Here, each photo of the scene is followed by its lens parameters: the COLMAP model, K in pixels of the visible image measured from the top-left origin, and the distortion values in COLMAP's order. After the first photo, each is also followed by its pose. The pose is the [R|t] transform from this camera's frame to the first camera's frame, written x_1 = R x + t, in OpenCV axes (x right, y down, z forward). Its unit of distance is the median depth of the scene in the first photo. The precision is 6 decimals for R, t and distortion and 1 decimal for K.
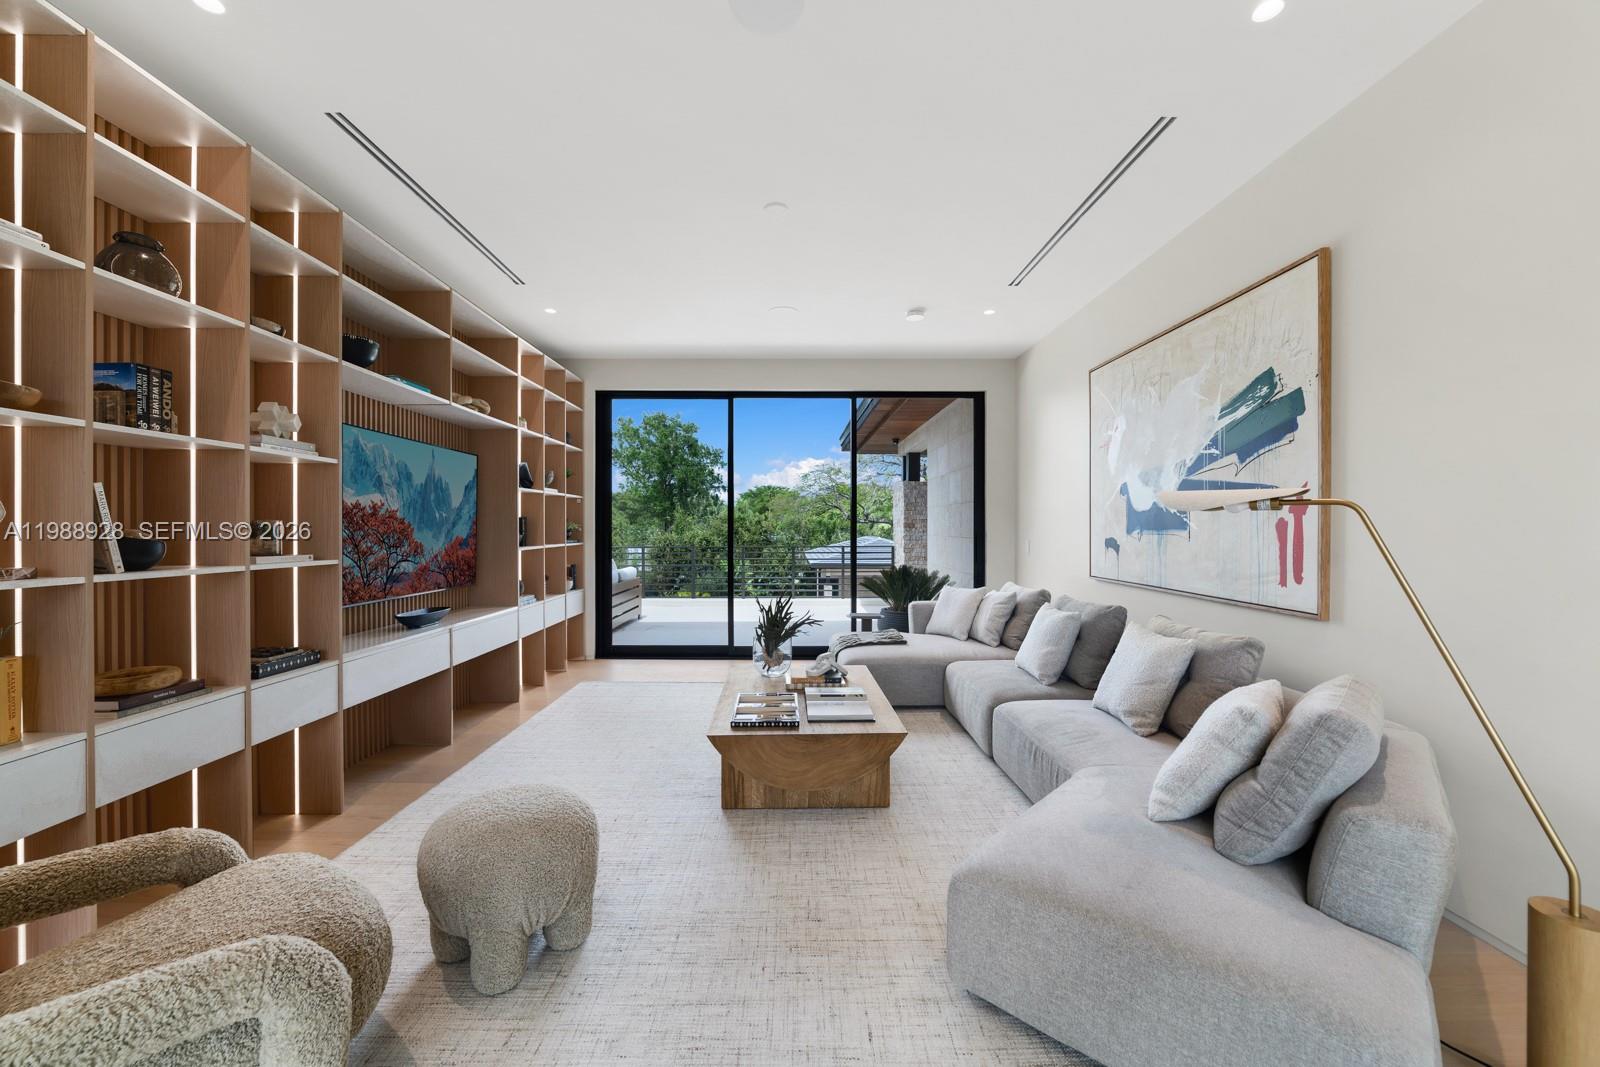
lens RADIAL K [[627.2, 0, 797.8], [0, 627.2, 531.4], [0, 0, 1]] dist [-0.023592, 0.006257]
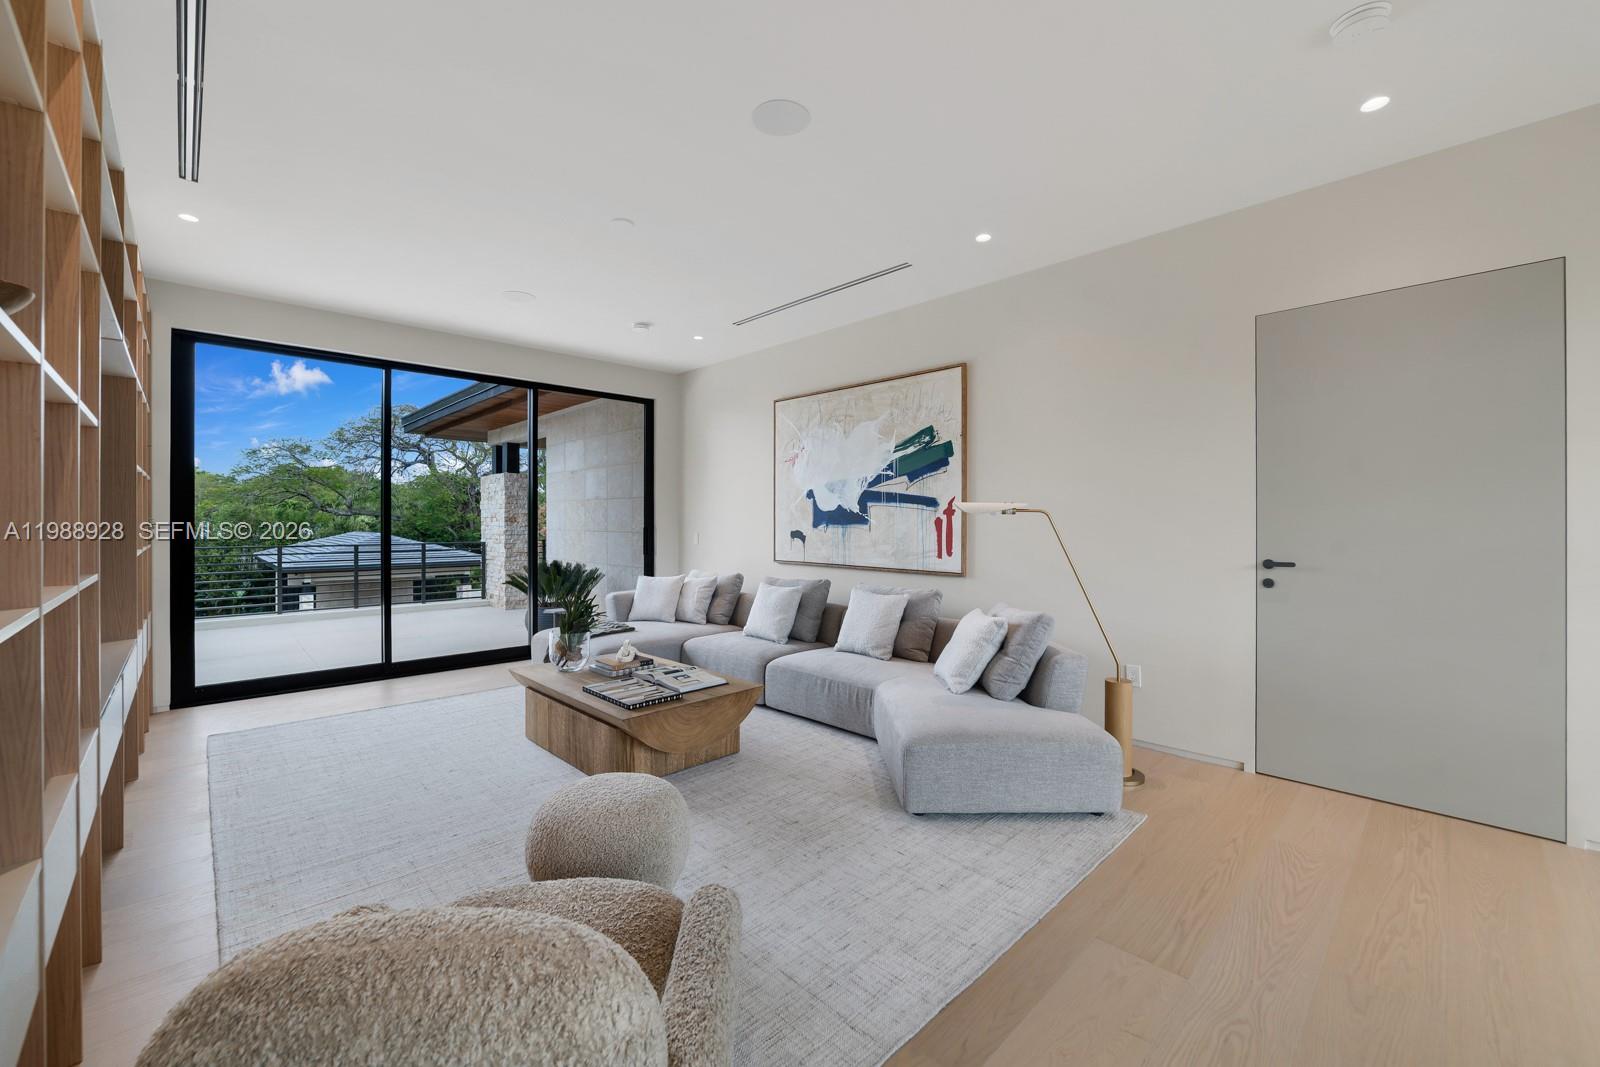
lens RADIAL K [[643.1, 0, 794.4], [0, 643.1, 525.1], [0, 0, 1]] dist [-0.026709, 0.011777]
pose [[0.728588, -0.002647, 0.684947, -0.582849], [0.002961, 0.999995, 0.000716, -0.002668], [-0.684945, 0.001506, 0.728593, 0.009544]]
